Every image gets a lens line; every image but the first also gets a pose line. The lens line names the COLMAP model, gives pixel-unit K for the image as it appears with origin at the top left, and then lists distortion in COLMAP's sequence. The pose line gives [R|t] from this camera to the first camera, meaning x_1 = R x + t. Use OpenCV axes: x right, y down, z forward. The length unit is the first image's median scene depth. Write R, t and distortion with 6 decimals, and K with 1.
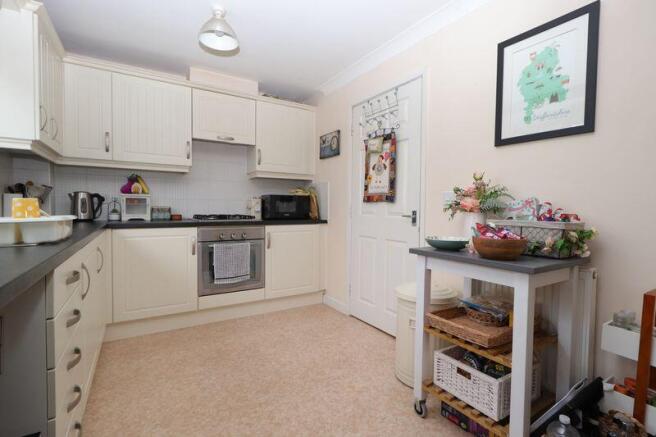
lens RADIAL K [[315.5, 0, 328.0], [0, 315.5, 218.5], [0, 0, 1]] dist [0.003081, 0.000035]
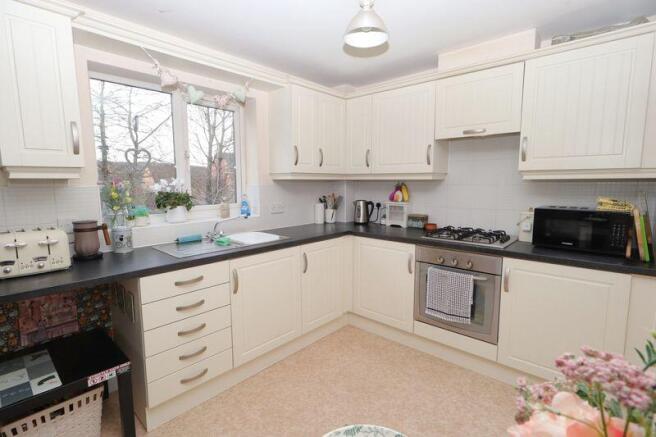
lens RADIAL K [[315.5, 0, 328.0], [0, 315.5, 218.5], [0, 0, 1]] dist [0.003081, 0.000035]
pose [[0.278996, 0.096673, -0.955414, 0.336814], [-0.032102, 0.995303, 0.091334, -0.109453], [0.959755, 0.005189, 0.280789, 0.476356]]
